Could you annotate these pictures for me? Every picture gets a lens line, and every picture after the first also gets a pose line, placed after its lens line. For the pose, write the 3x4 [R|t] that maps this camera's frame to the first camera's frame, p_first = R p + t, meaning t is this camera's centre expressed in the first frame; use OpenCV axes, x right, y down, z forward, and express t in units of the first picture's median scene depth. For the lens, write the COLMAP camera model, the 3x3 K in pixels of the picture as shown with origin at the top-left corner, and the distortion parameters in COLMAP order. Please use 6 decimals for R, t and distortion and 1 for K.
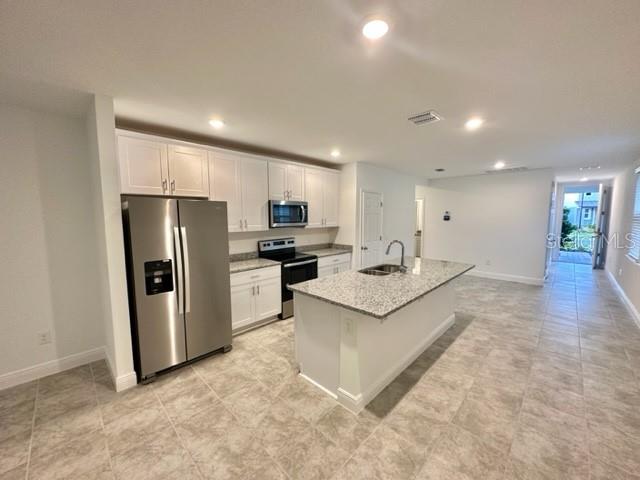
lens RADIAL K [[255.5, 0, 320.0], [0, 255.5, 240.0], [0, 0, 1]] dist [-0.001278, 0.000112]
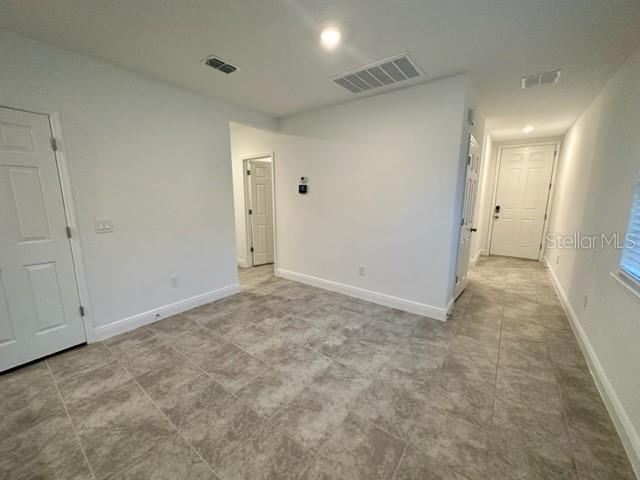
lens RADIAL K [[255.5, 0, 320.0], [0, 255.5, 240.0], [0, 0, 1]] dist [-0.001278, 0.000112]
pose [[0.991530, -0.016010, 0.128886, 0.837079], [0.006398, 0.997189, 0.074653, -0.031274], [-0.129719, -0.073196, 0.988845, 0.801647]]
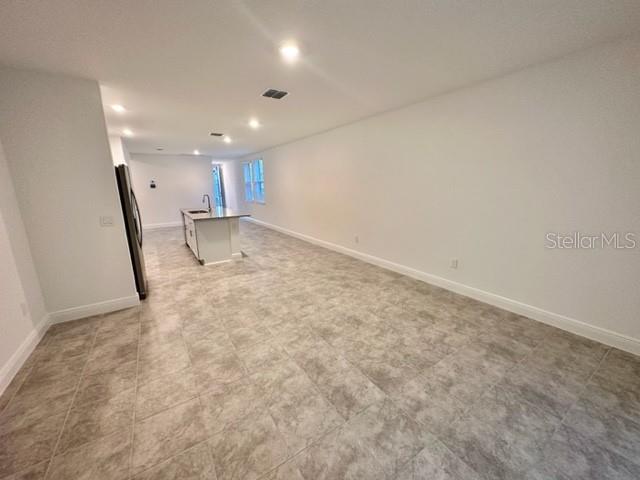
lens RADIAL K [[255.5, 0, 320.0], [0, 255.5, 240.0], [0, 0, 1]] dist [-0.001278, 0.000112]
pose [[0.218041, -0.210272, 0.953018, -1.105062], [0.112447, 0.975423, 0.189488, 0.055366], [-0.969440, 0.065848, 0.236327, -0.192120]]
